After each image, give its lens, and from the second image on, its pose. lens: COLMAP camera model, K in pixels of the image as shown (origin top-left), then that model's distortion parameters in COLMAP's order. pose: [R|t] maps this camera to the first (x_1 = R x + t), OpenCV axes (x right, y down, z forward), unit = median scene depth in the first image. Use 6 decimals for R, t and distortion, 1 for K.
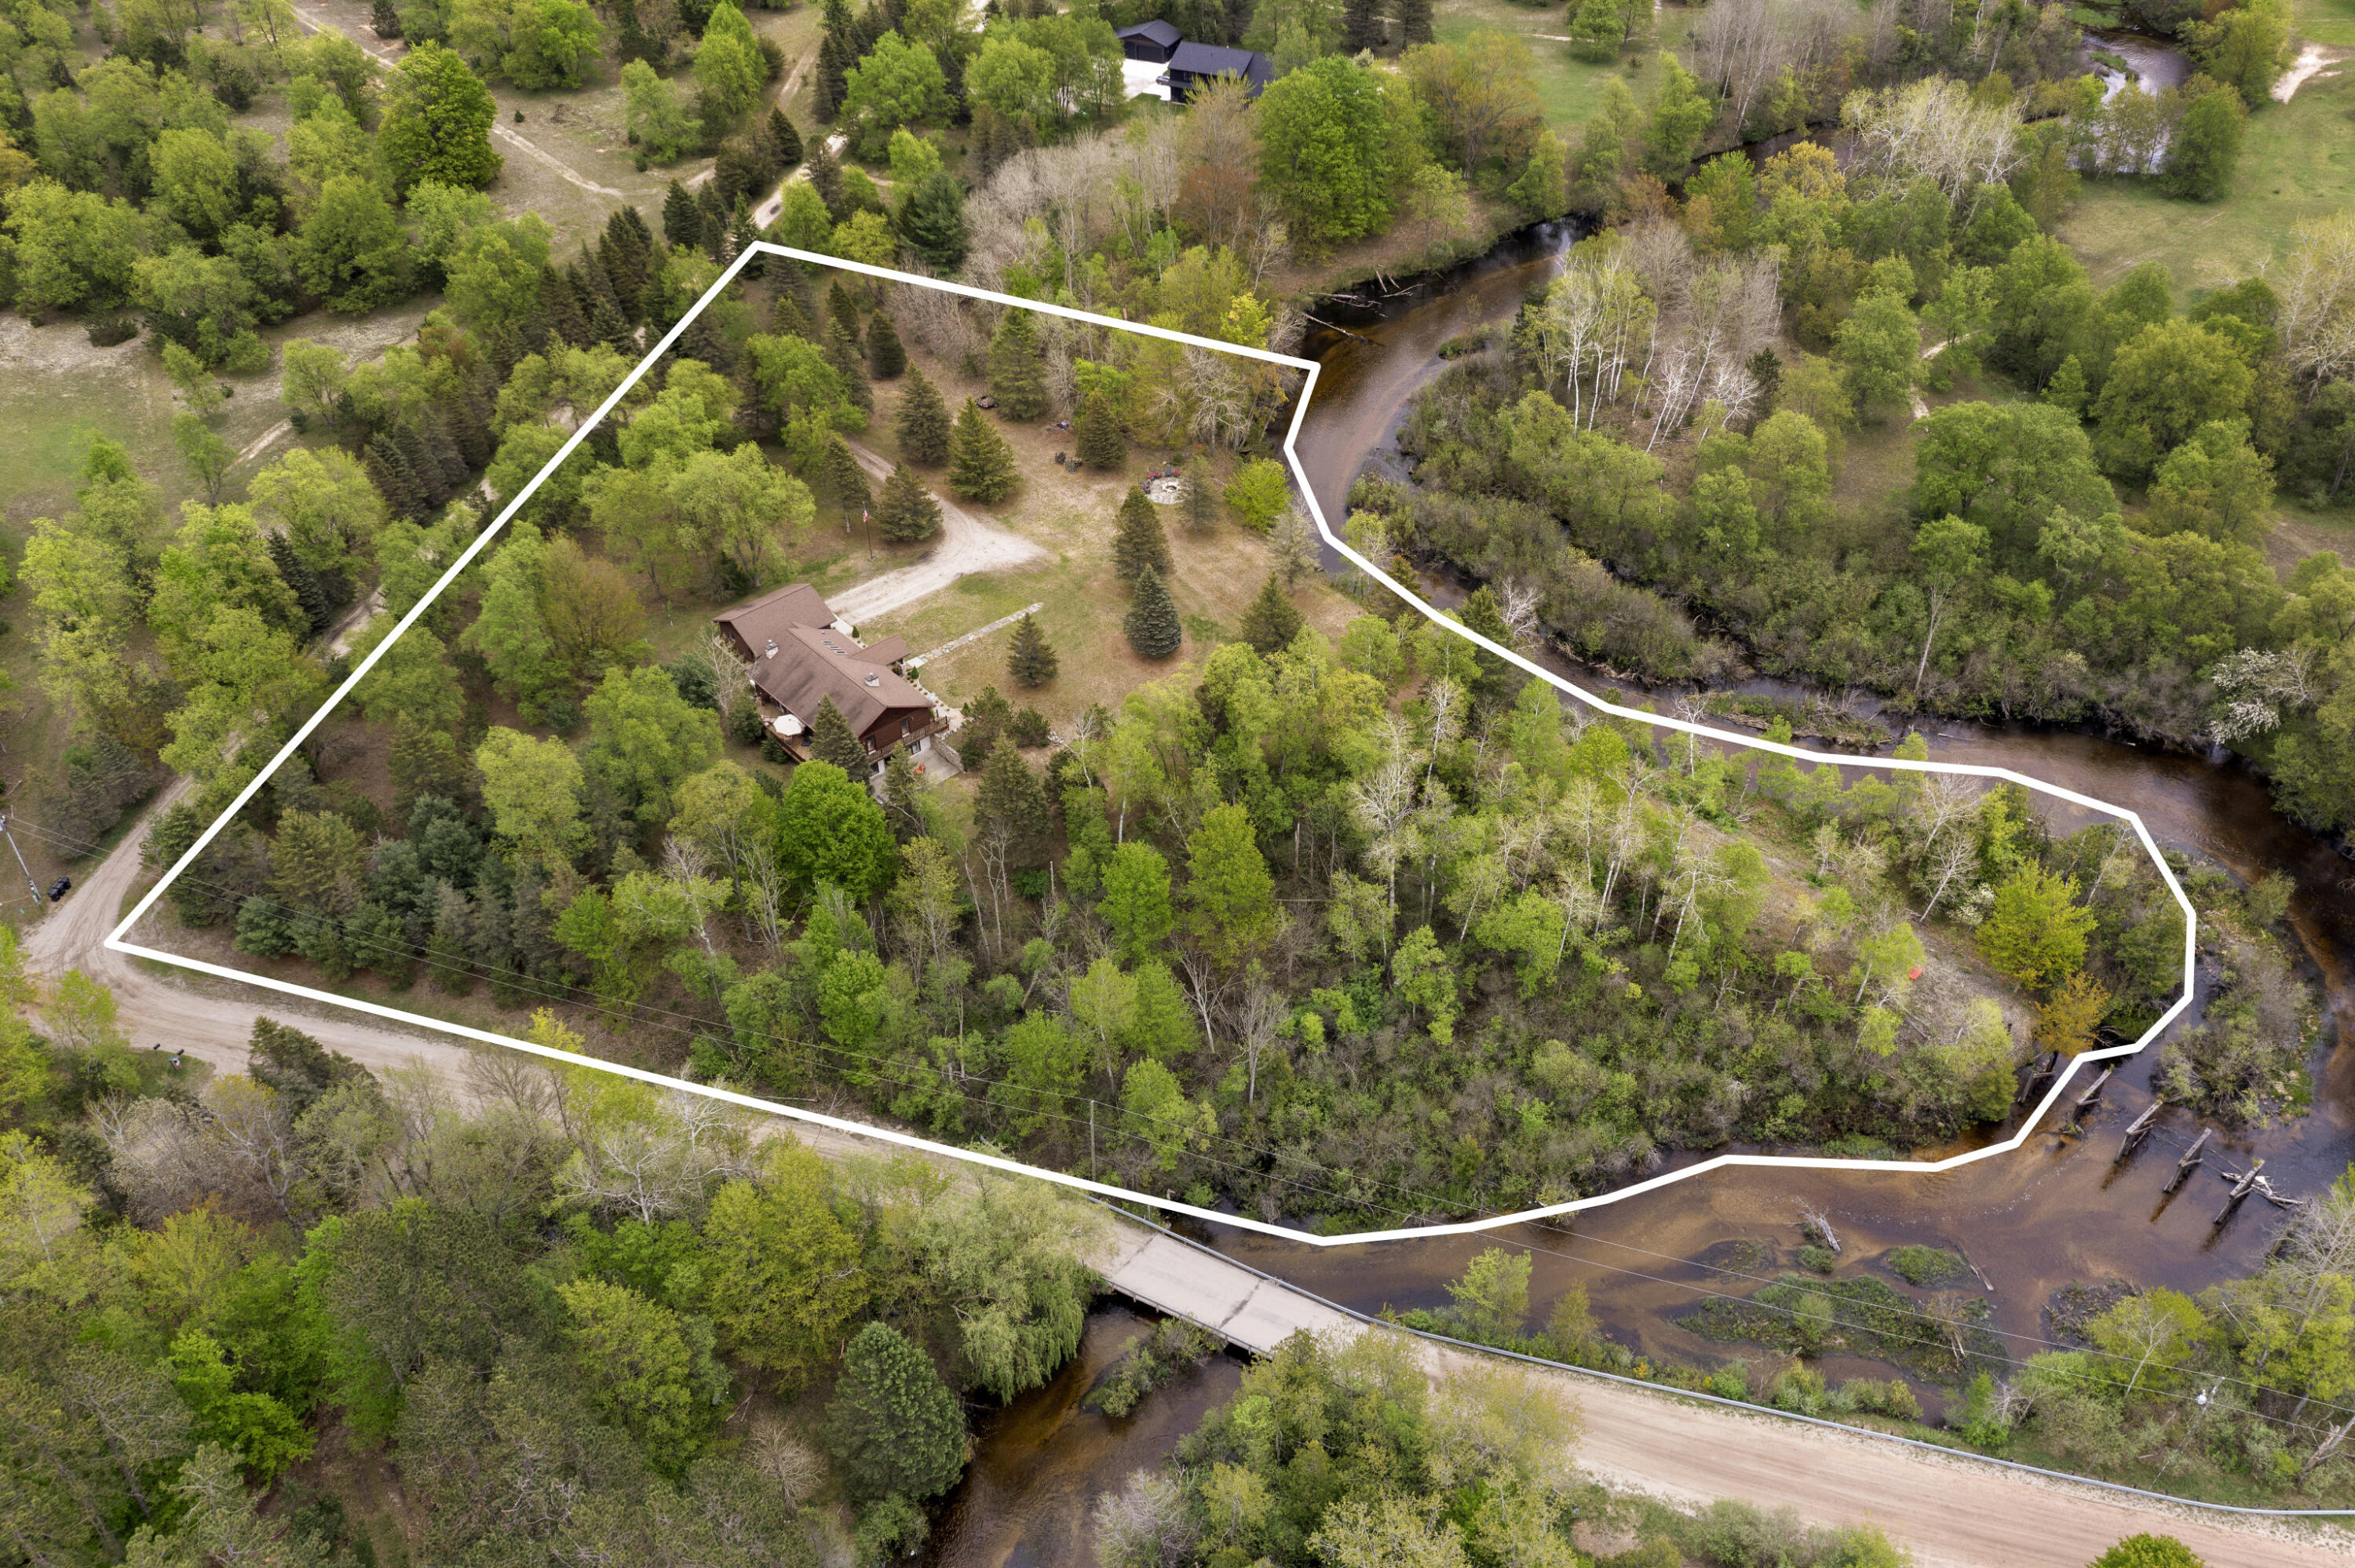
lens RADIAL K [[1877.9, 0, 1180.5], [0, 1877.9, 785.2], [0, 0, 1]] dist [-0.002112, -0.004186]
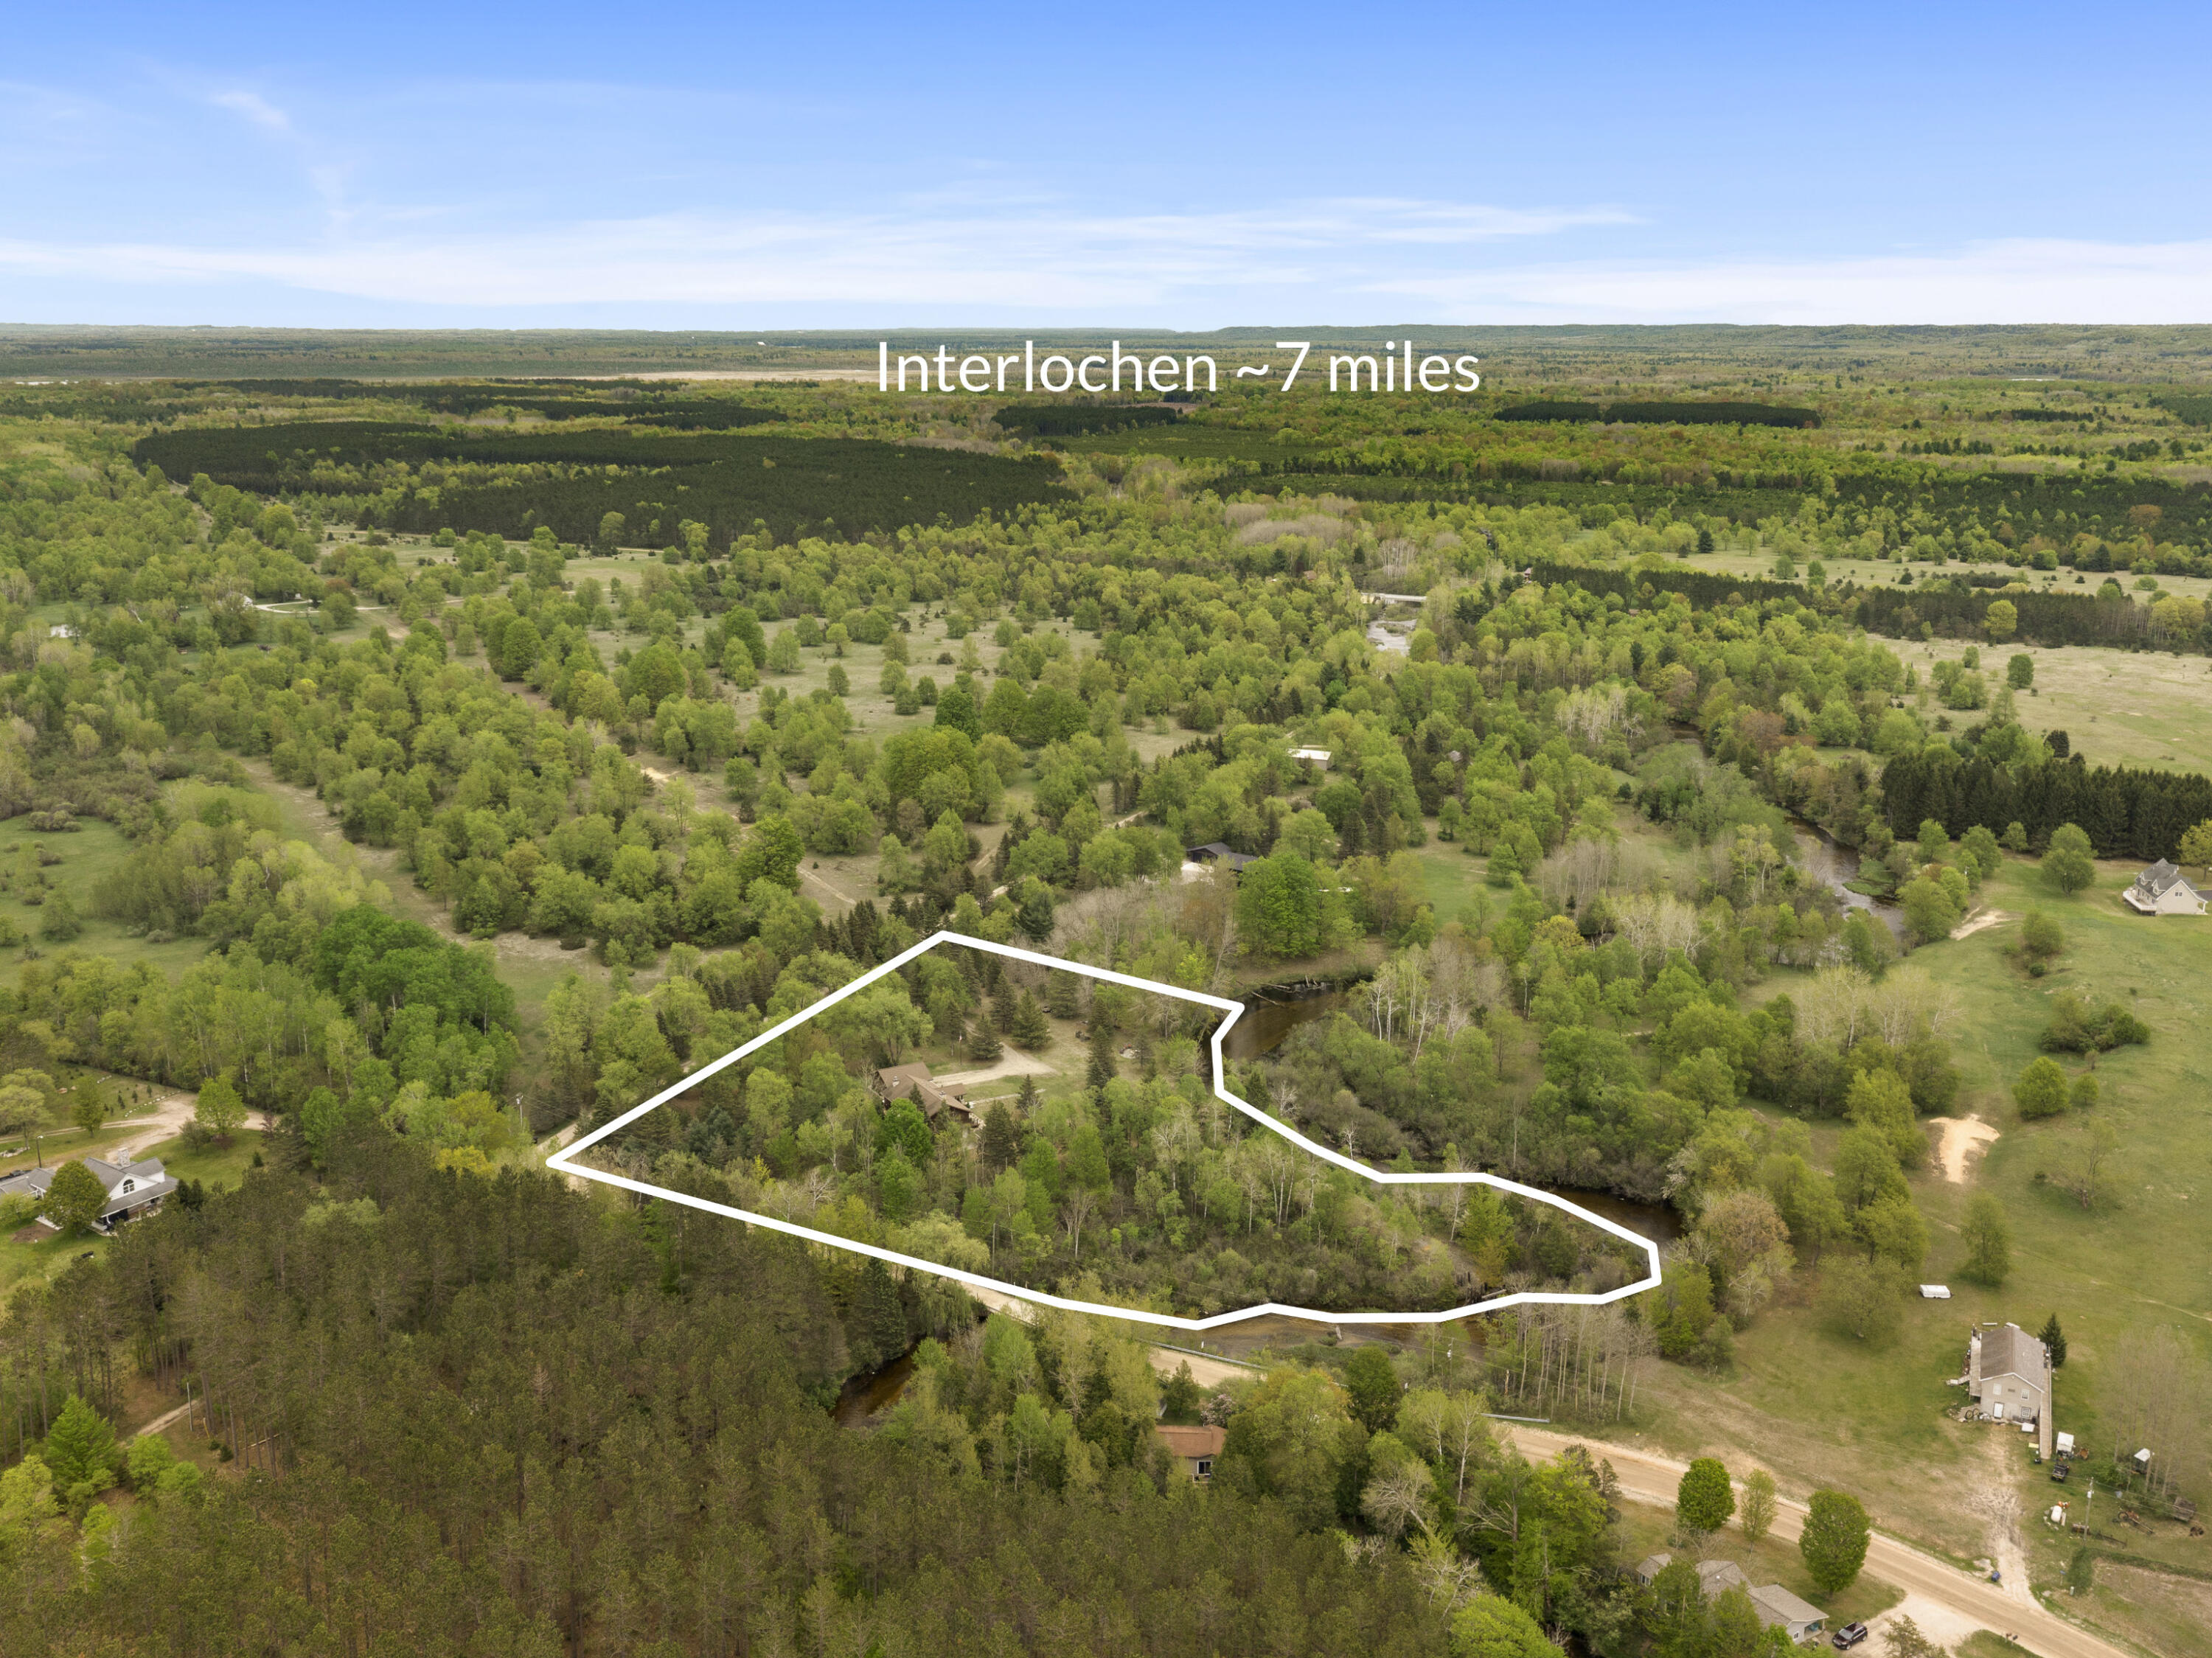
lens RADIAL K [[1811.1, 0, 1105.3], [0, 1811.1, 828.3], [0, 0, 1]] dist [-0.045787, -0.004024]
pose [[0.984702, 0.069151, -0.159941, 0.185334], [-0.129810, 0.903440, -0.408590, 0.288354], [0.116242, 0.423101, 0.898595, -0.509058]]
